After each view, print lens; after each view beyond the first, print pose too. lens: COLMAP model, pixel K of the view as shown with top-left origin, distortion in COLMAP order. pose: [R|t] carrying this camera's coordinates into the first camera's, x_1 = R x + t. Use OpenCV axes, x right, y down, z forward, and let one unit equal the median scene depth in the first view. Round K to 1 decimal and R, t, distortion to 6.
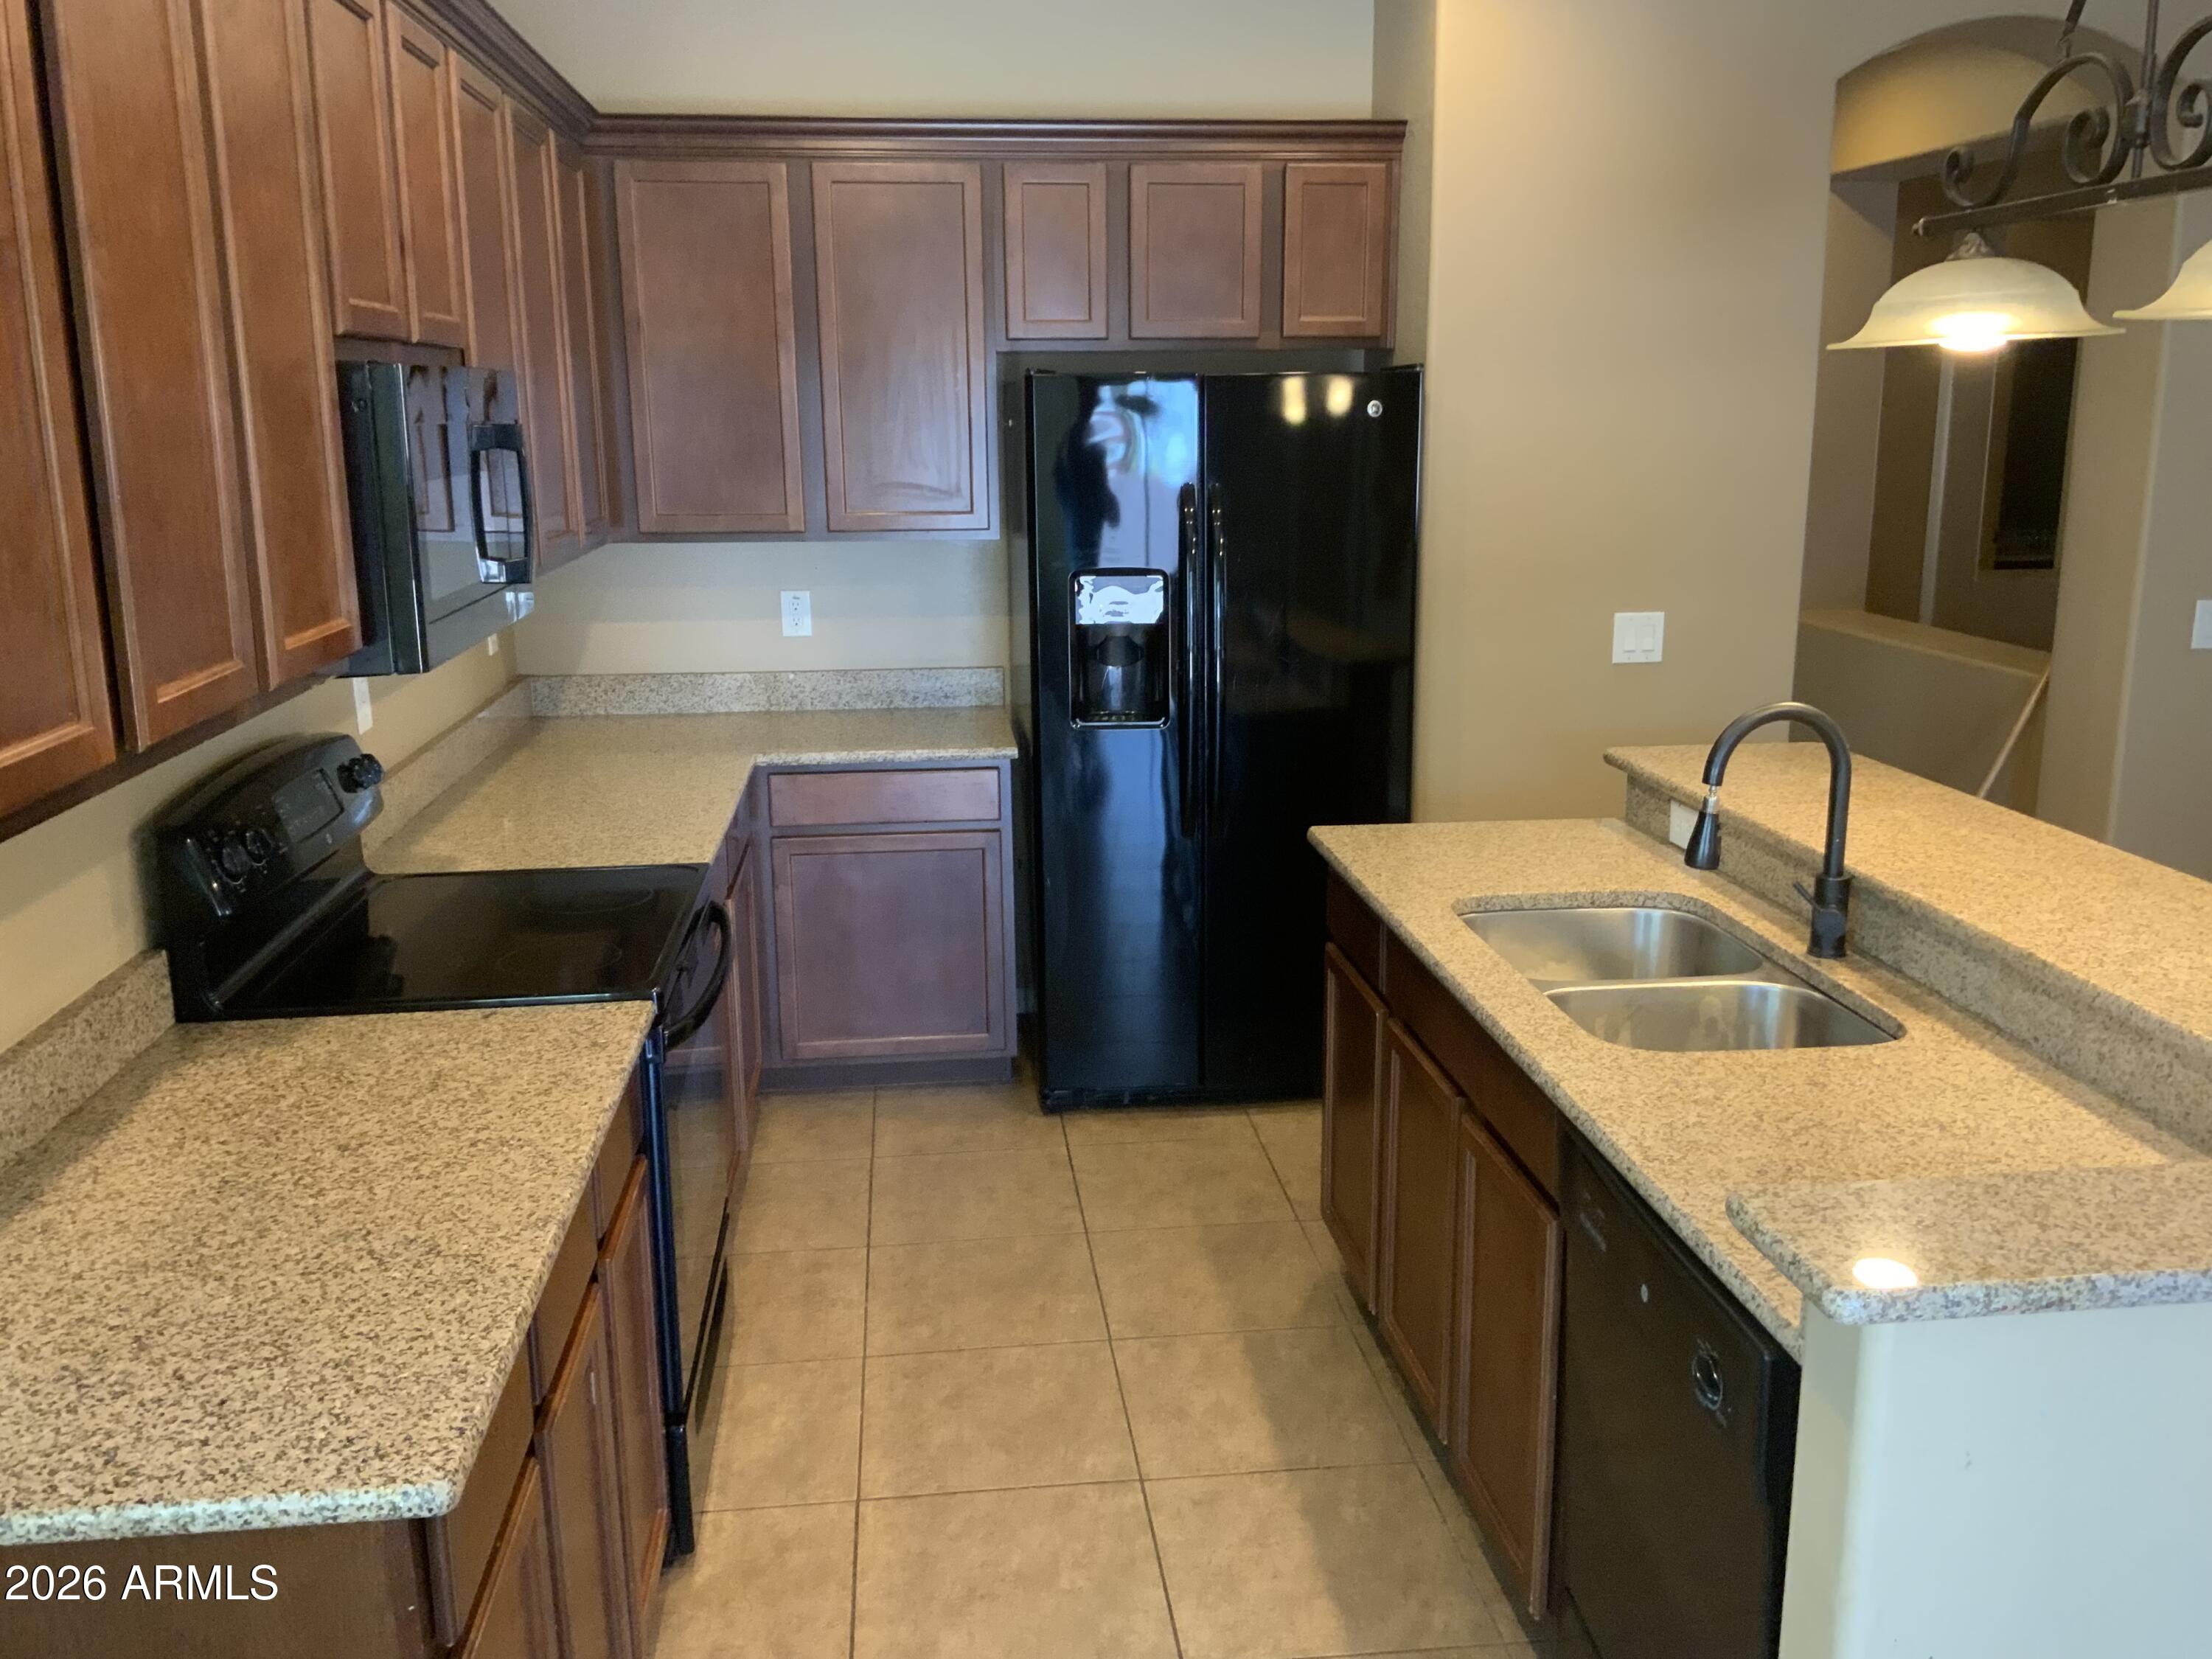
lens RADIAL K [[1857.3, 0, 1106.0], [0, 1857.3, 829.5], [0, 0, 1]] dist [-0.008529, -0.007053]
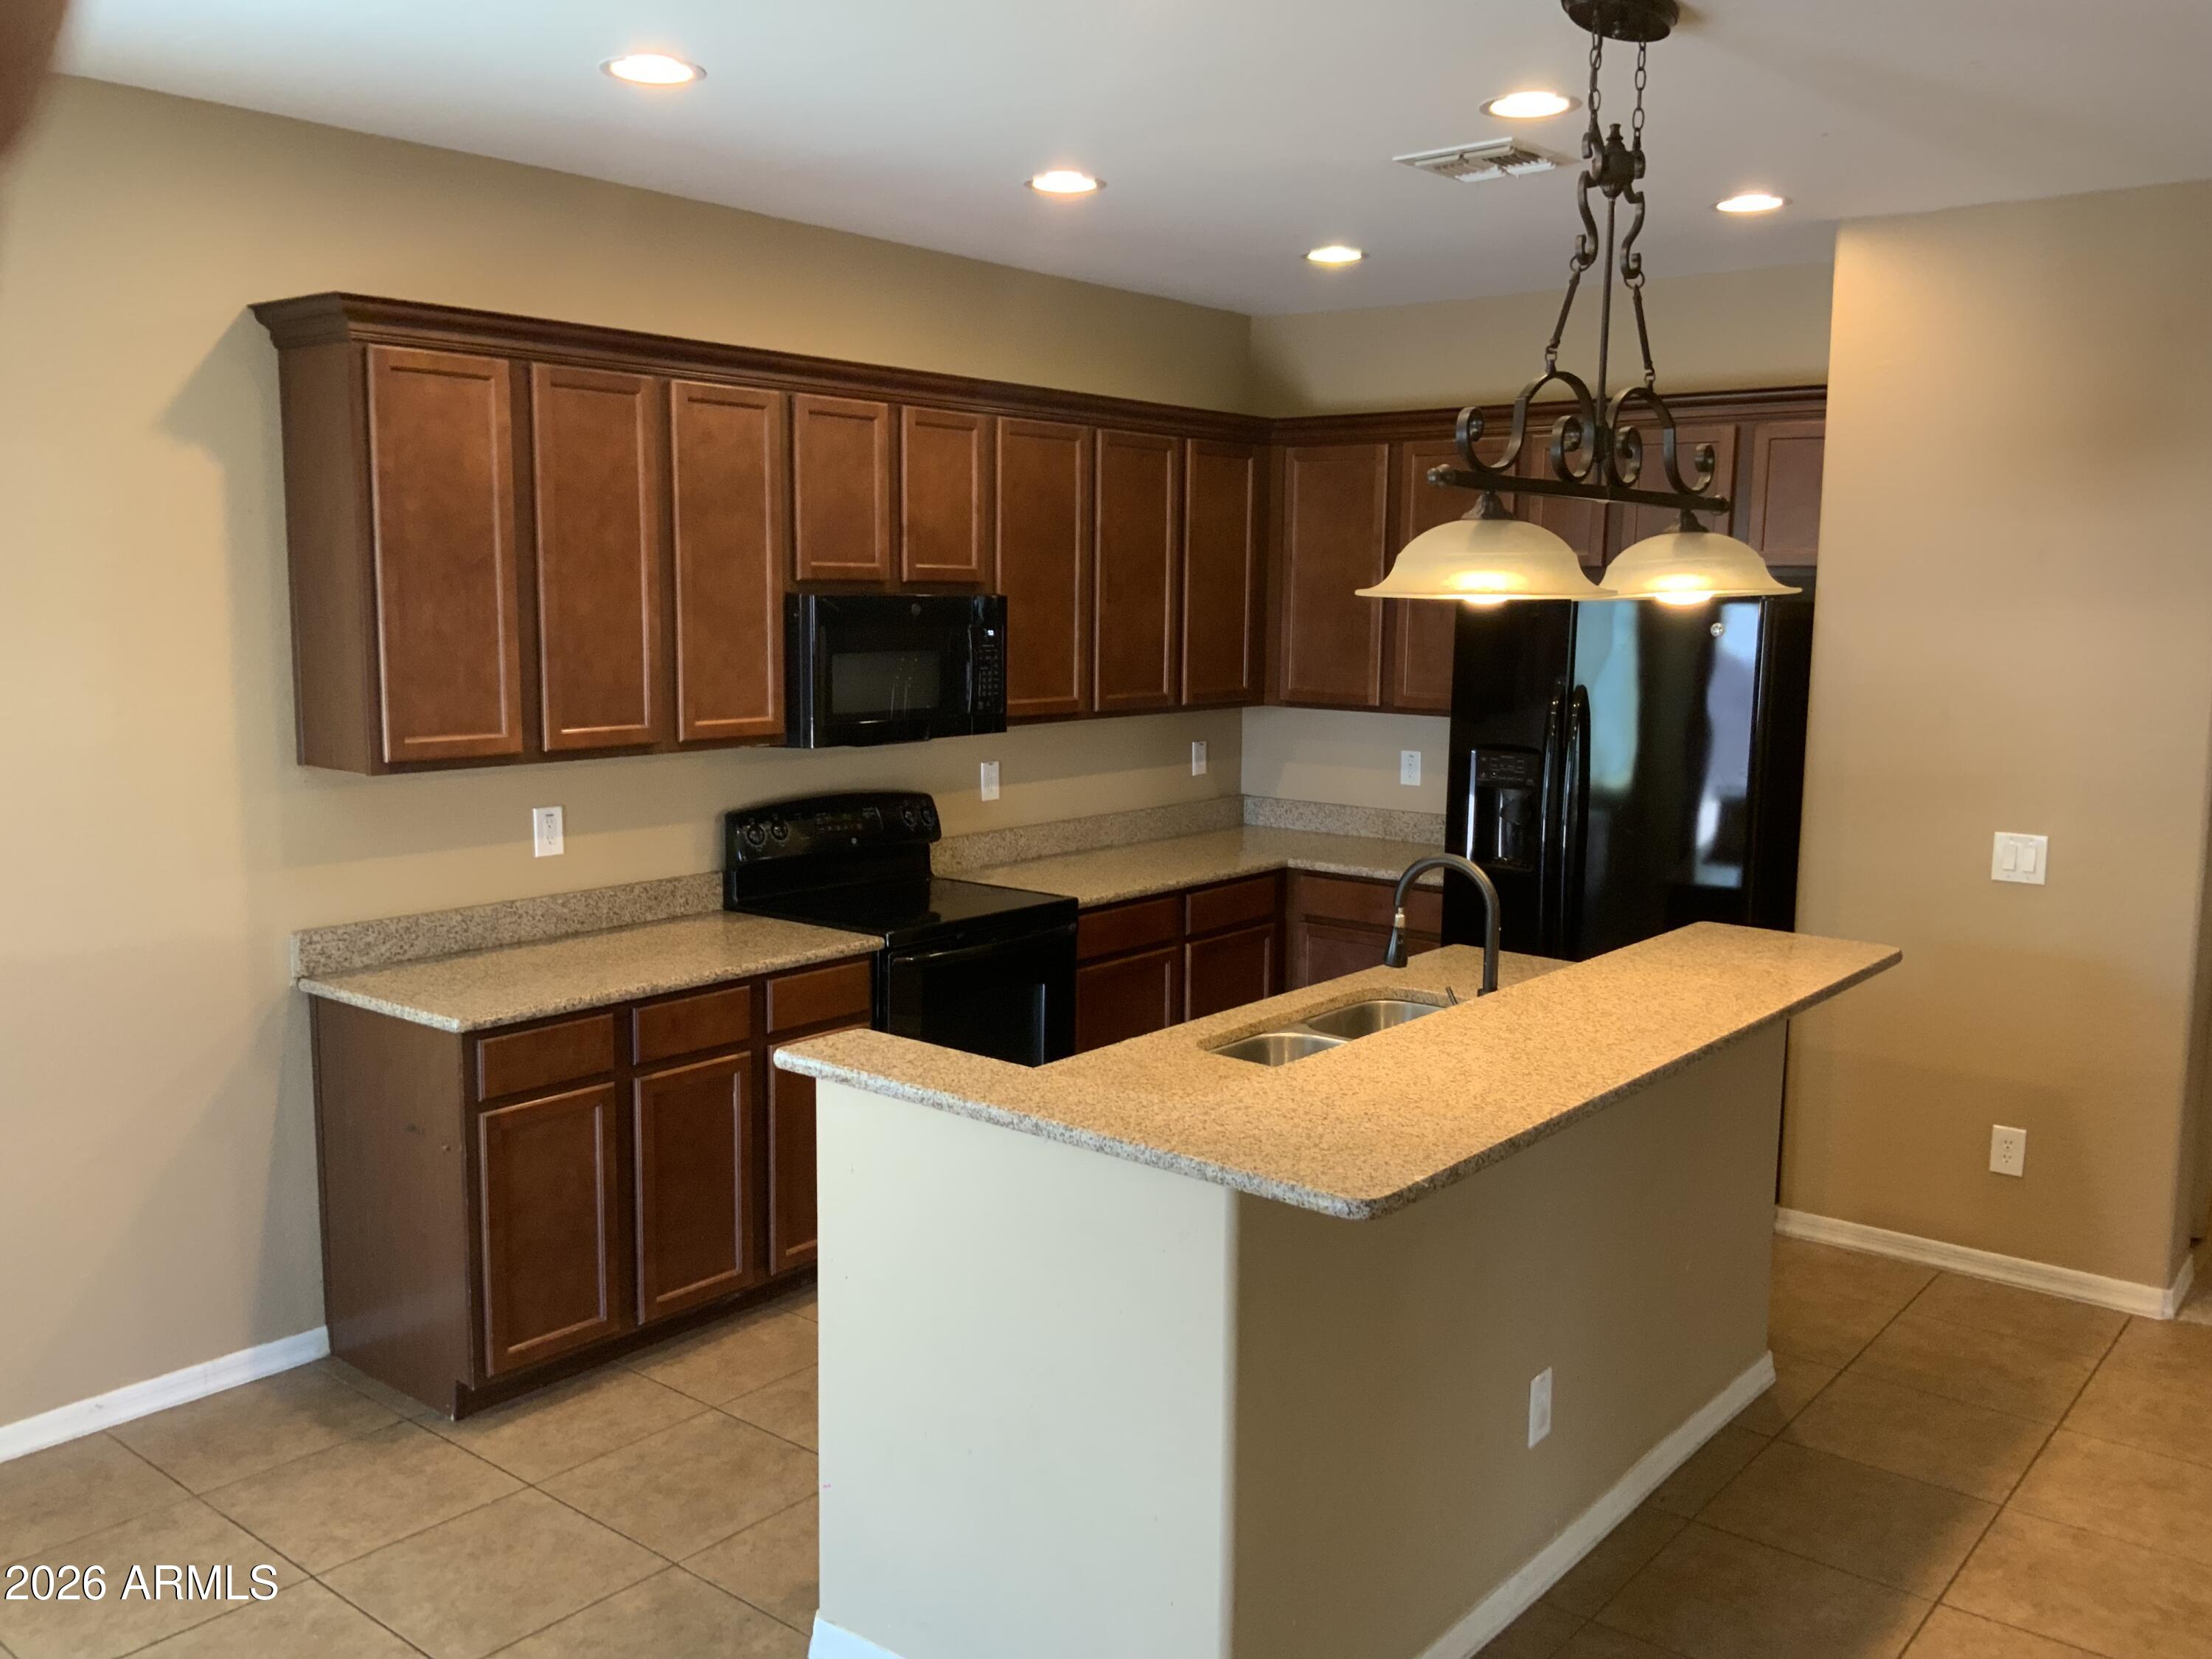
lens RADIAL K [[1793.3, 0, 1106.0], [0, 1793.3, 829.5], [0, 0, 1]] dist [0.058447, -0.000234]
pose [[0.695072, 0.111443, -0.710250, 0.648236], [-0.182173, 0.982972, -0.024045, -0.003134], [0.695476, 0.146101, 0.703539, -0.057050]]
